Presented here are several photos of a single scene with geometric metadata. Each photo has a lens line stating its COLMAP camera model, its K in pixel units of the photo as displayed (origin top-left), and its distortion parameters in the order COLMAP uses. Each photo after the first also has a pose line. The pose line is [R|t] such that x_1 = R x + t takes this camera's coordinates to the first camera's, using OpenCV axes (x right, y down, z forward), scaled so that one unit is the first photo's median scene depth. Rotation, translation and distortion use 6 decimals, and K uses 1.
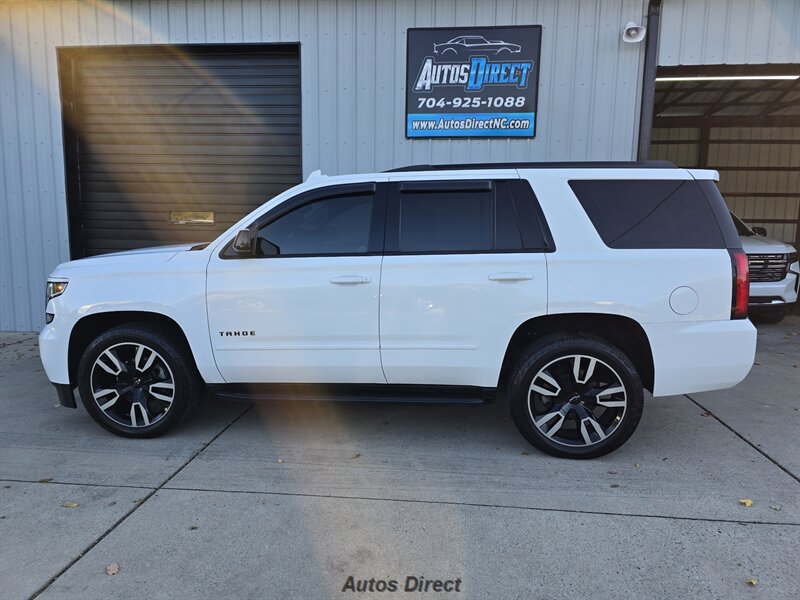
lens RADIAL K [[534.7, 0, 398.8], [0, 534.7, 304.0], [0, 0, 1]] dist [0.078421, -0.072113]
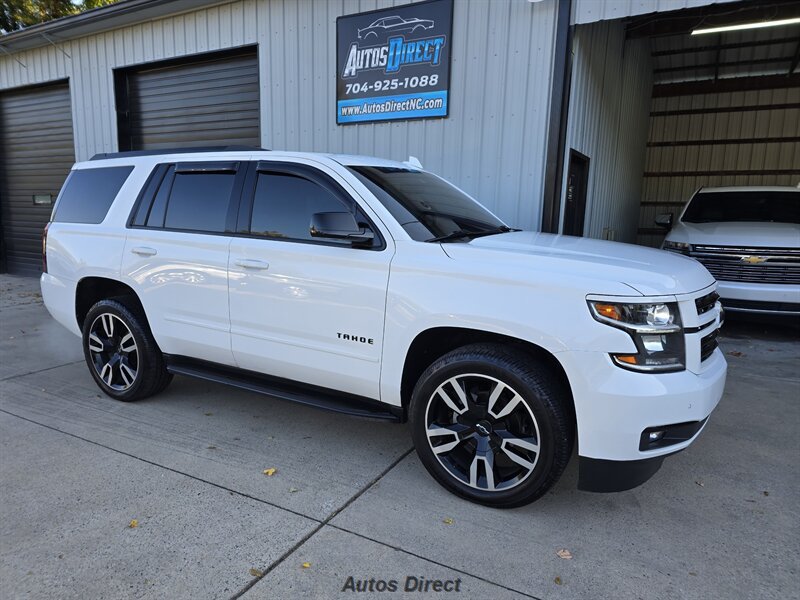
lens RADIAL K [[534.7, 0, 394.3], [0, 534.7, 311.1], [0, 0, 1]] dist [0.078421, -0.072113]
pose [[0.915819, 0.076594, -0.394220, 0.569525], [-0.061997, 0.996841, 0.049652, -0.006921], [0.396778, -0.021032, 0.917674, 0.079031]]
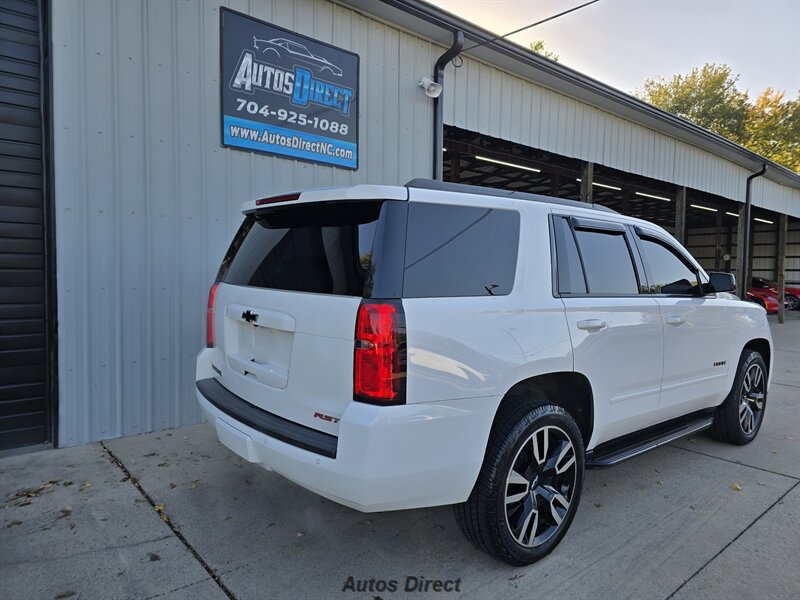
lens RADIAL K [[534.7, 0, 405.6], [0, 534.7, 300.8], [0, 0, 1]] dist [0.078421, -0.072113]
pose [[0.682665, -0.042271, 0.729508, -0.385174], [0.089647, 0.995629, -0.026200, -0.049192], [-0.725211, 0.083284, 0.683471, 0.318942]]
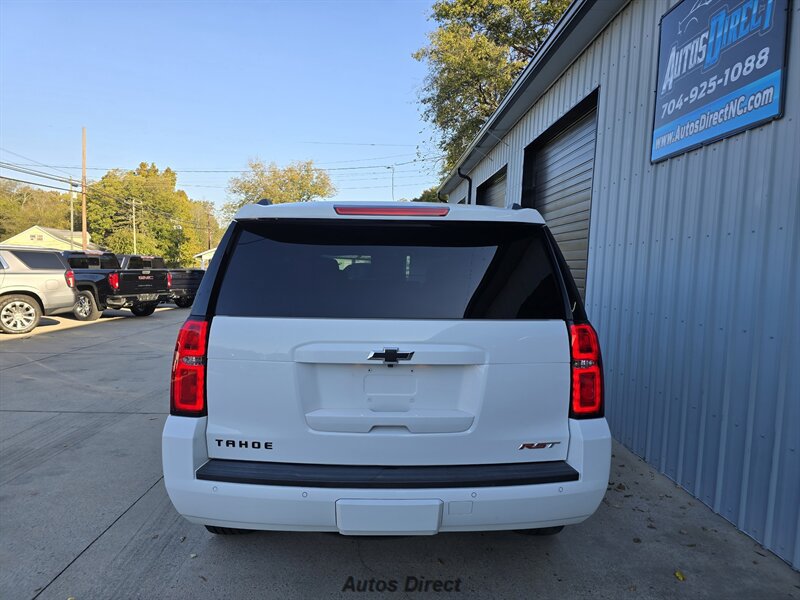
lens RADIAL K [[534.7, 0, 396.2], [0, 534.7, 297.5], [0, 0, 1]] dist [0.078421, -0.072113]
pose [[0.131558, 0.047782, -0.990156, 0.712815], [-0.165107, 0.985942, 0.025642, -0.097946], [0.977462, 0.160109, 0.137598, 0.613033]]
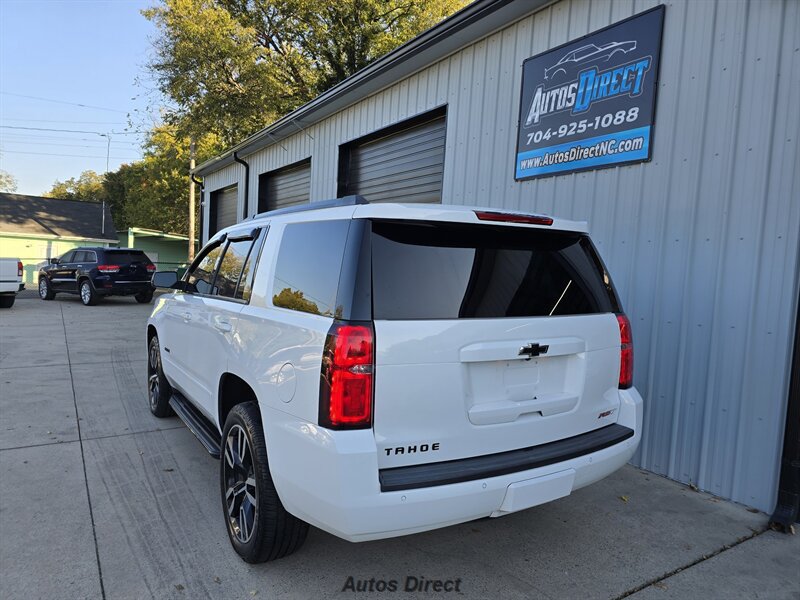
lens RADIAL K [[534.7, 0, 396.6], [0, 534.7, 301.3], [0, 0, 1]] dist [0.078421, -0.072113]
pose [[0.616404, 0.067633, -0.784520, 0.612866], [-0.147325, 0.988617, -0.030526, -0.059638], [0.773525, 0.134396, 0.619352, 0.341527]]
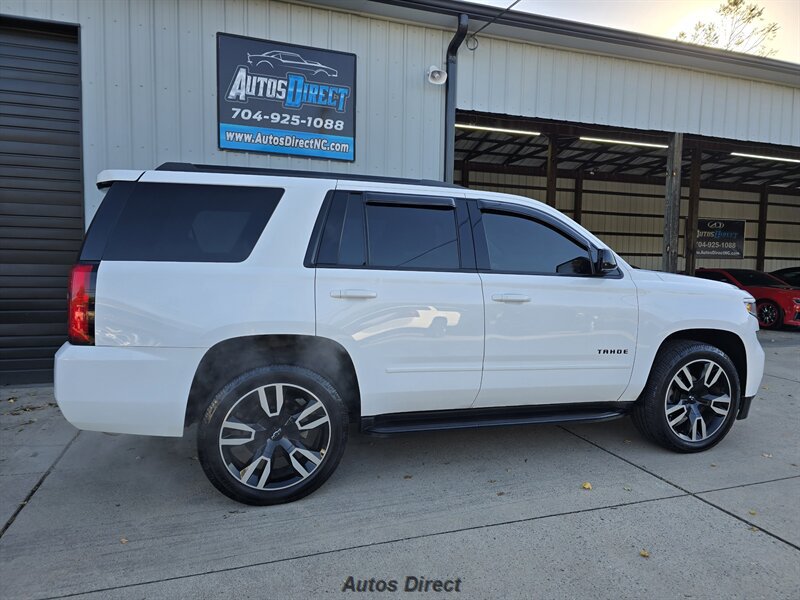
lens RADIAL K [[534.7, 0, 402.3], [0, 534.7, 300.8], [0, 0, 1]] dist [0.078421, -0.072113]
pose [[0.908617, -0.024777, 0.416895, -0.094554], [0.049188, 0.997640, -0.047913, 0.005354], [-0.414724, 0.064041, 0.907691, 0.063274]]
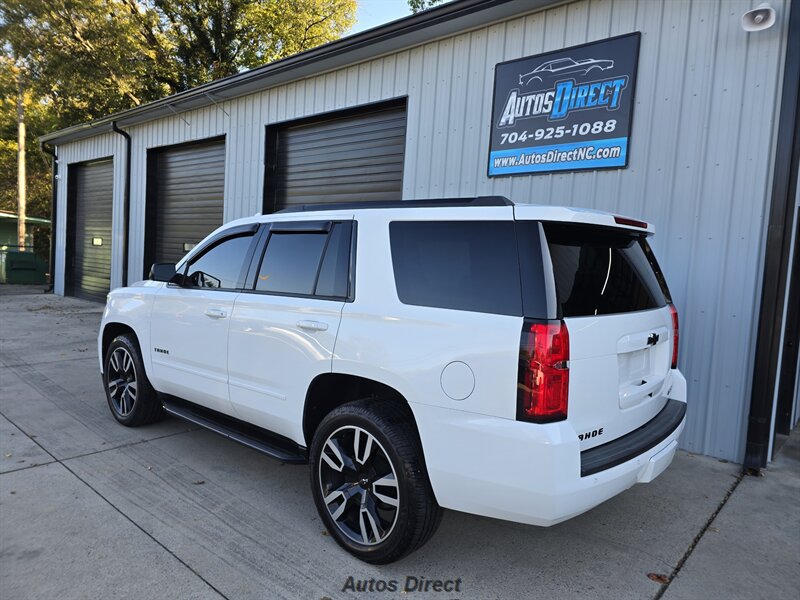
lens RADIAL K [[534.7, 0, 404.9], [0, 534.7, 296.6], [0, 0, 1]] dist [0.078421, -0.072113]
pose [[0.815962, 0.072122, -0.573589, 0.458389], [-0.122110, 0.991303, -0.049064, -0.039706], [0.565062, 0.110075, 0.817673, 0.182256]]
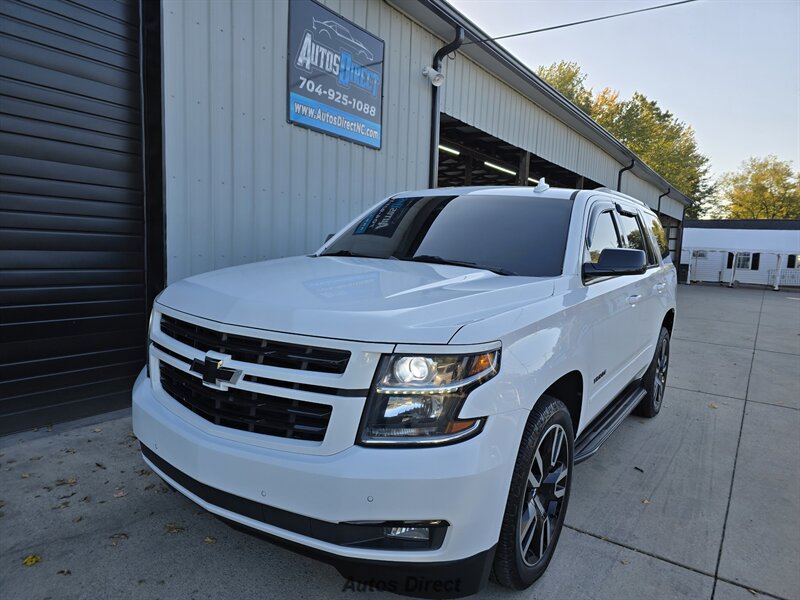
lens RADIAL K [[534.7, 0, 399.1], [0, 534.7, 306.5], [0, 0, 1]] dist [0.078421, -0.072113]
pose [[0.472745, -0.090930, 0.876495, -0.654417], [0.083334, 0.994817, 0.058258, -0.069606], [-0.877250, 0.045500, 0.477873, 0.497252]]
